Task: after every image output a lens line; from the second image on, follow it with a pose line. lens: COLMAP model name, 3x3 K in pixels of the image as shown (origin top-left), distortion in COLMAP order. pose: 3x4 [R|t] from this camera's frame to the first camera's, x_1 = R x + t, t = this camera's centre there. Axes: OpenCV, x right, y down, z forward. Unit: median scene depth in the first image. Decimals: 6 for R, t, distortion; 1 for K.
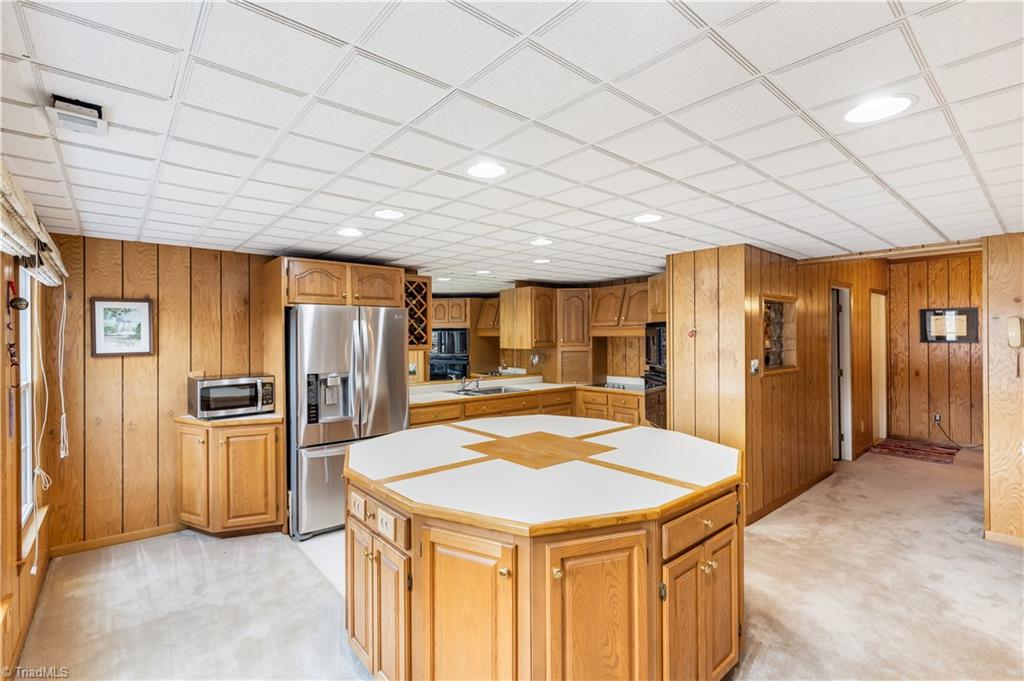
lens RADIAL K [[467.7, 0, 506.7], [0, 467.7, 338.0], [0, 0, 1]] dist [0.002106, 0.000894]
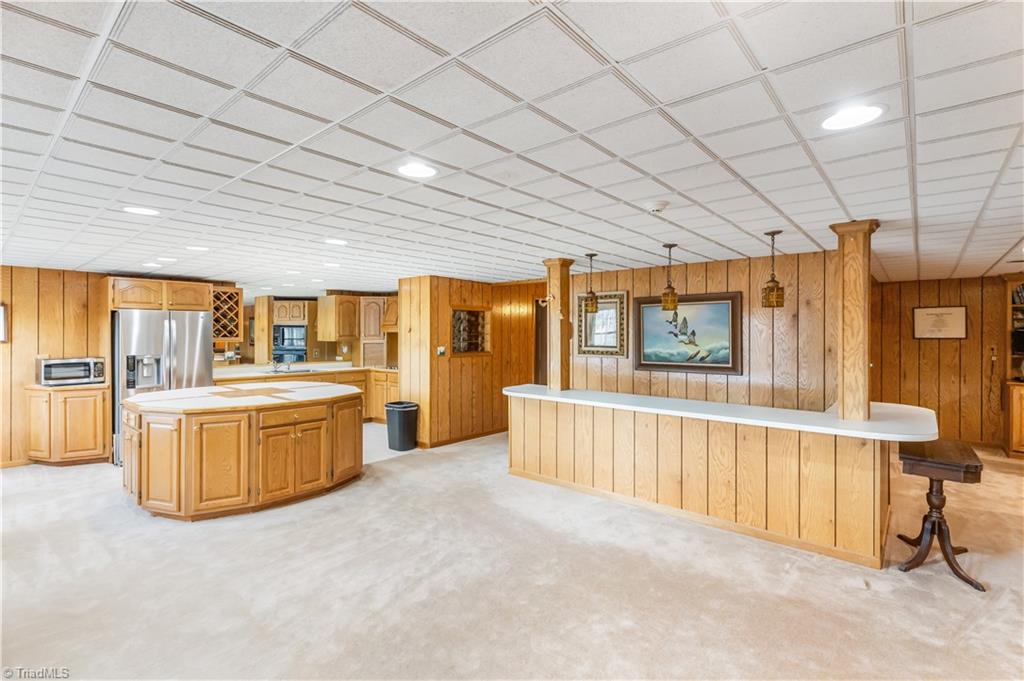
lens RADIAL K [[467.7, 0, 517.8], [0, 467.7, 336.6], [0, 0, 1]] dist [0.002106, 0.000894]
pose [[0.988124, 0.000372, 0.153659, 0.526473], [-0.000027, 0.999997, -0.002247, 0.018498], [-0.153659, 0.002216, 0.988121, -0.612429]]
